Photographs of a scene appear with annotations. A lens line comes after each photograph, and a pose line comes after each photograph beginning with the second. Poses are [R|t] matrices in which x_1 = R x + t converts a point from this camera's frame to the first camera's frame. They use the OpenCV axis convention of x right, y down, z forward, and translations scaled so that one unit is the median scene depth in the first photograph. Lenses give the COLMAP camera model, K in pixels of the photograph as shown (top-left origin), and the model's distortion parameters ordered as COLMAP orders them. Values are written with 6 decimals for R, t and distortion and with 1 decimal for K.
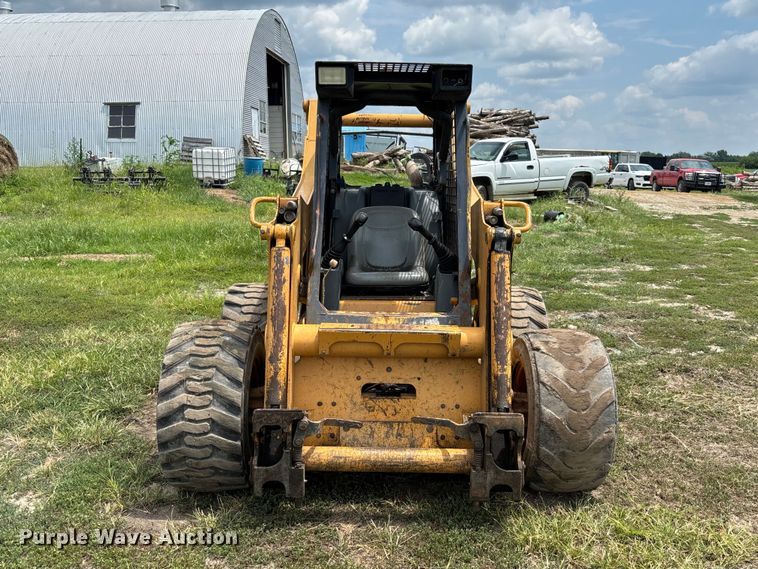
lens RADIAL K [[733.9, 0, 374.7], [0, 733.9, 285.0], [0, 0, 1]] dist [0.038979, 0.000000]
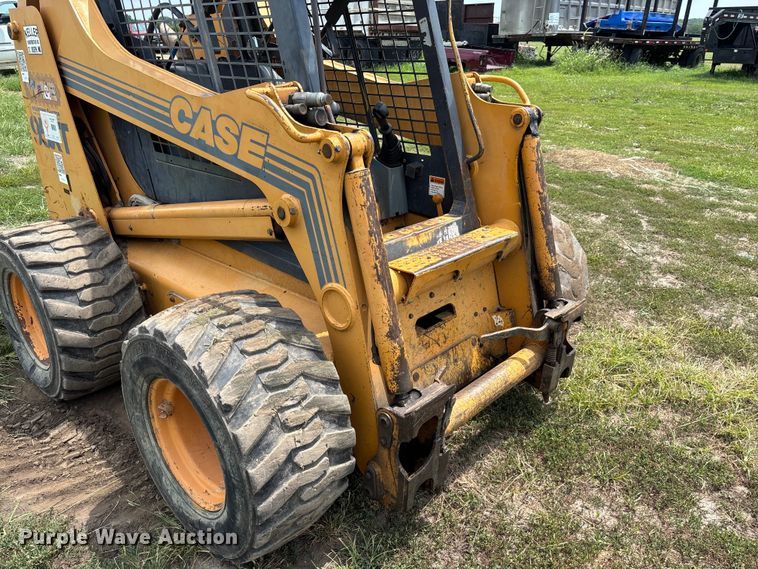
lens RADIAL K [[586.1, 0, 385.9], [0, 586.1, 289.9], [0, 0, 1]] dist [0.038251, -0.049558]
pose [[0.677525, -0.299465, 0.671774, -0.105412], [0.118960, 0.945949, 0.301710, -0.022387], [-0.725816, -0.124502, 0.676528, 0.132107]]
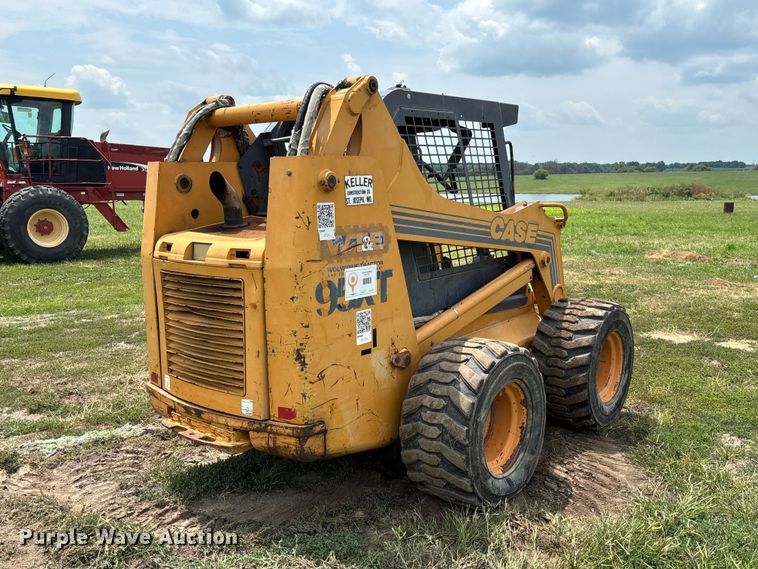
lens RADIAL K [[712.4, 0, 385.4], [0, 712.4, 284.7], [0, 0, 1]] dist [0.049303, 0.000000]
pose [[-0.781033, -0.095448, 0.617153, -0.168317], [0.101493, 0.955711, 0.276253, -0.084580], [-0.616188, 0.278400, -0.736754, 0.504305]]
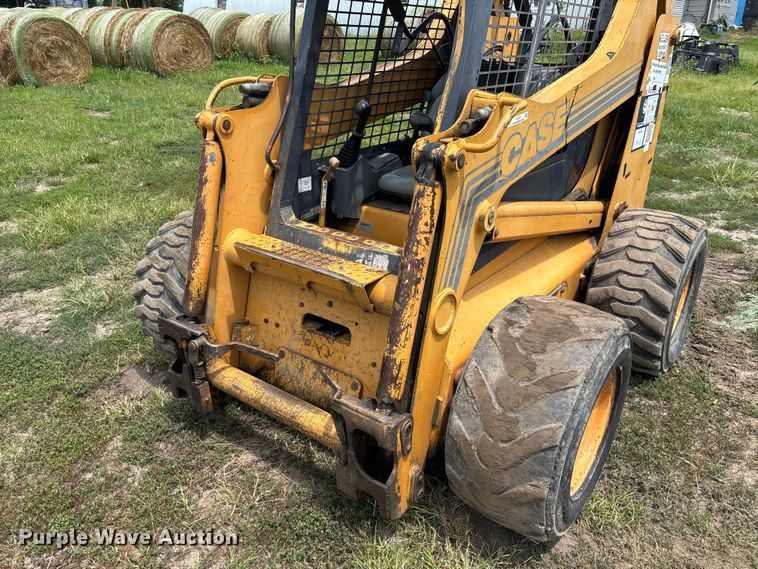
lens RADIAL K [[586.1, 0, 383.4], [0, 586.1, 290.5], [0, 0, 1]] dist [0.038251, -0.049558]
pose [[0.798016, 0.237292, -0.553952, 0.097355], [-0.091095, 0.956151, 0.278348, -0.020035], [0.595712, -0.171663, 0.784640, 0.117618]]
